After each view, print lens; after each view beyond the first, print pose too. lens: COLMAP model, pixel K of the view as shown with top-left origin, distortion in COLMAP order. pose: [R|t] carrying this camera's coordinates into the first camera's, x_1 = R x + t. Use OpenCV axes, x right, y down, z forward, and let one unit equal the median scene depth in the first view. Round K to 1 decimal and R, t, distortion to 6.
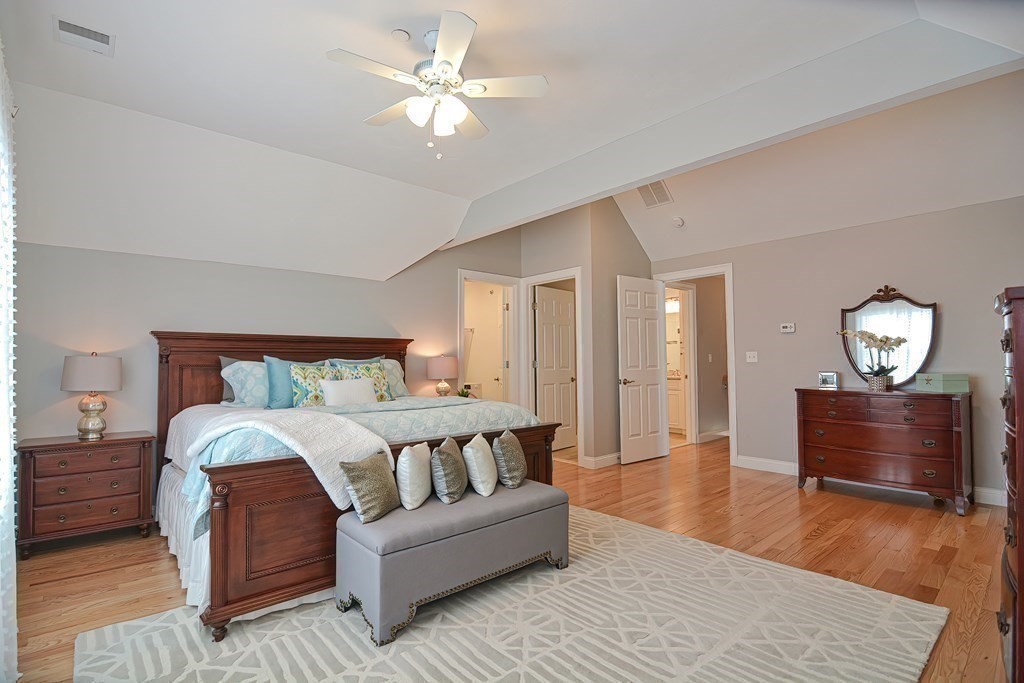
lens RADIAL K [[493.2, 0, 514.1], [0, 493.2, 346.4], [0, 0, 1]] dist [0.000021, -0.016713]
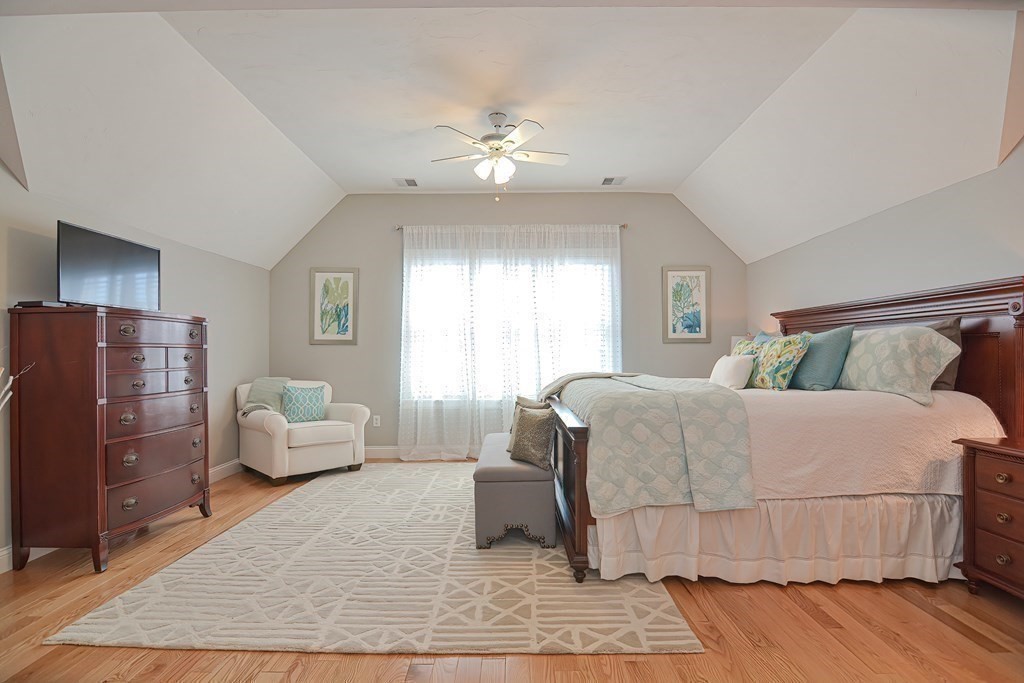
lens RADIAL K [[493.2, 0, 514.1], [0, 493.2, 346.4], [0, 0, 1]] dist [0.000021, -0.016713]
pose [[-0.667635, 0.006274, -0.744463, 0.672681], [0.033140, 0.999224, -0.021299, 0.063800], [0.743751, -0.038891, -0.667324, 1.485196]]
